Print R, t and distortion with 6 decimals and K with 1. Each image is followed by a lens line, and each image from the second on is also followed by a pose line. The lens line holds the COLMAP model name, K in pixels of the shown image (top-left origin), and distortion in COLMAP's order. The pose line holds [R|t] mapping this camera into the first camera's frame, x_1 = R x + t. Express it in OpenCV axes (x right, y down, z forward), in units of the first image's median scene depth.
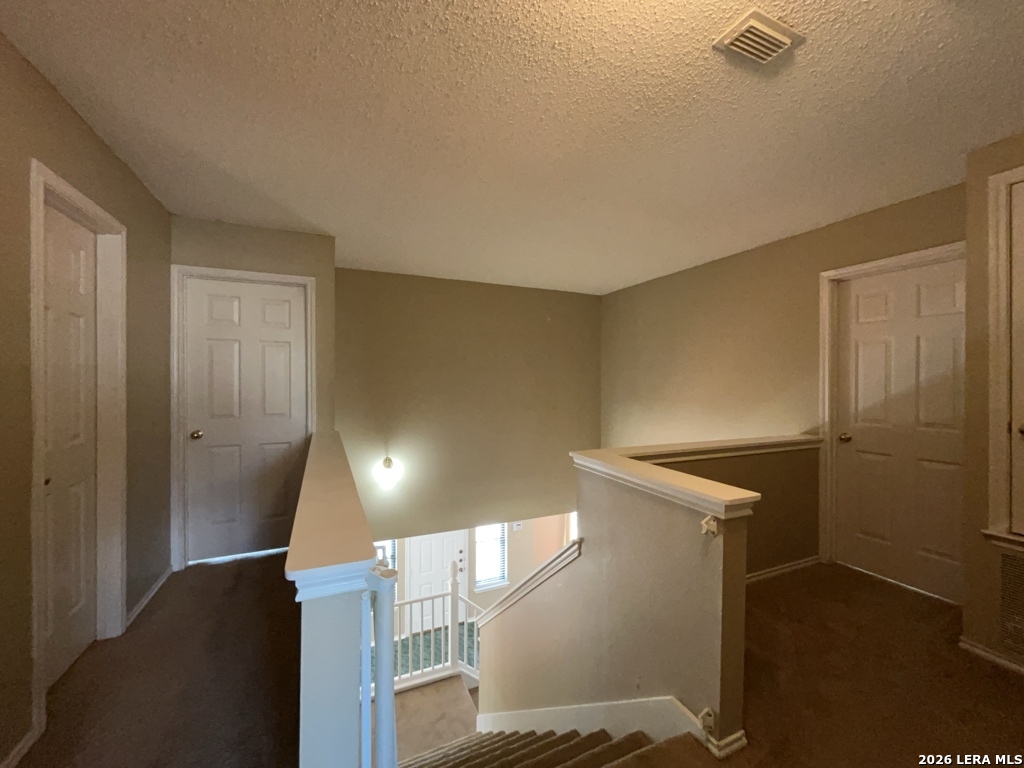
lens RADIAL K [[415.2, 0, 512.6], [0, 415.2, 386.0], [0, 0, 1]] dist [-0.006390, 0.000013]
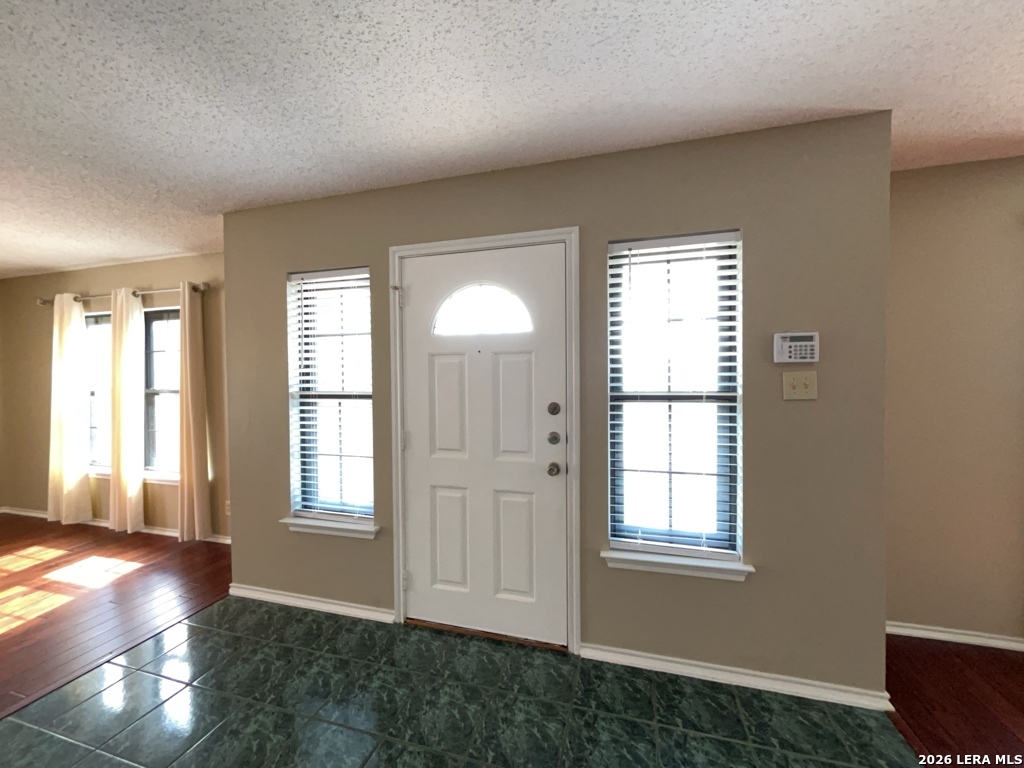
lens RADIAL K [[415.2, 0, 516.3], [0, 415.2, 385.9], [0, 0, 1]] dist [-0.006390, 0.000013]
pose [[0.763791, 0.008123, -0.645412, 0.046283], [0.005695, 0.999797, 0.019323, 0.376841], [0.645438, -0.018434, 0.763590, 0.754600]]
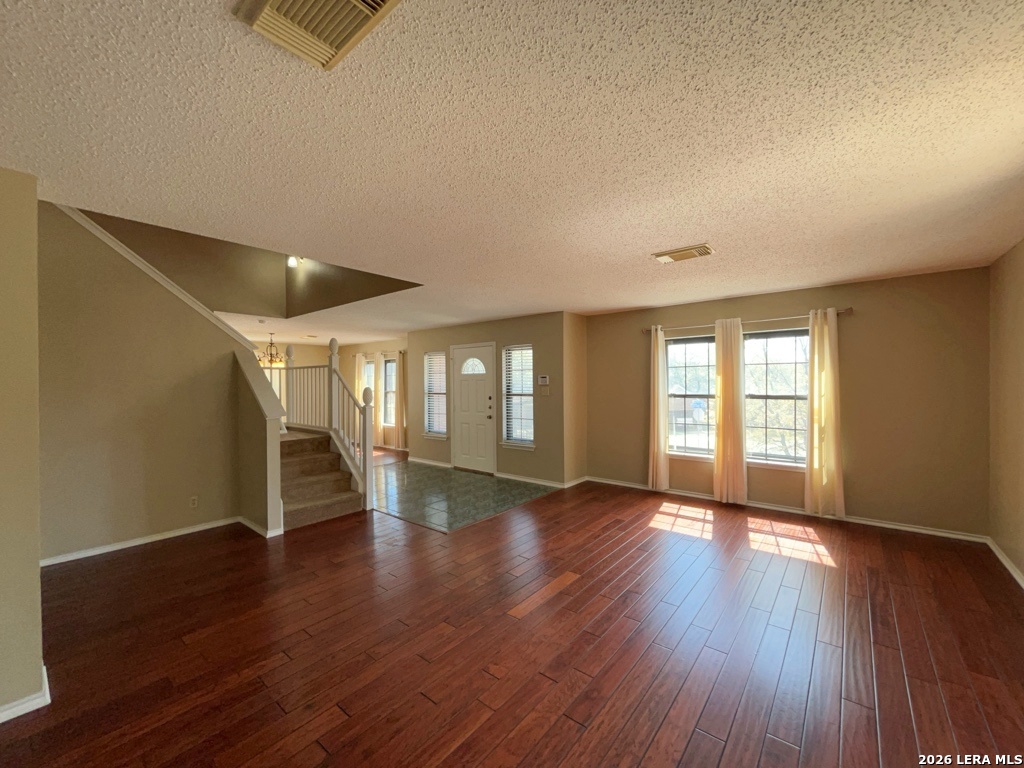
lens RADIAL K [[415.2, 0, 509.8], [0, 415.2, 382.8], [0, 0, 1]] dist [-0.006390, 0.000013]
pose [[0.437035, -0.000744, -0.899444, 0.743902], [0.007719, 0.999966, 0.002924, 0.362022], [0.899411, -0.008221, 0.437026, 0.626971]]
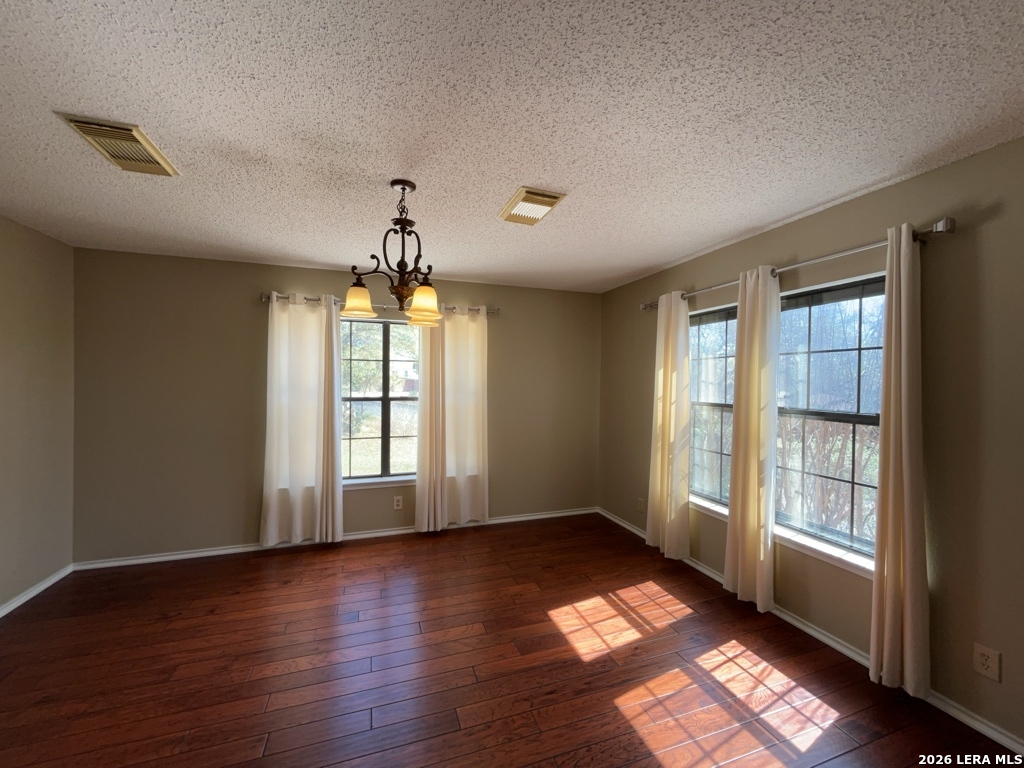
lens RADIAL K [[415.2, 0, 516.4], [0, 415.2, 382.2], [0, 0, 1]] dist [-0.006390, 0.000013]
pose [[-0.086954, -0.000106, -0.996212, -0.273032], [-0.008407, 0.999964, 0.000628, 0.367400], [0.996177, 0.008429, -0.086952, 0.647504]]
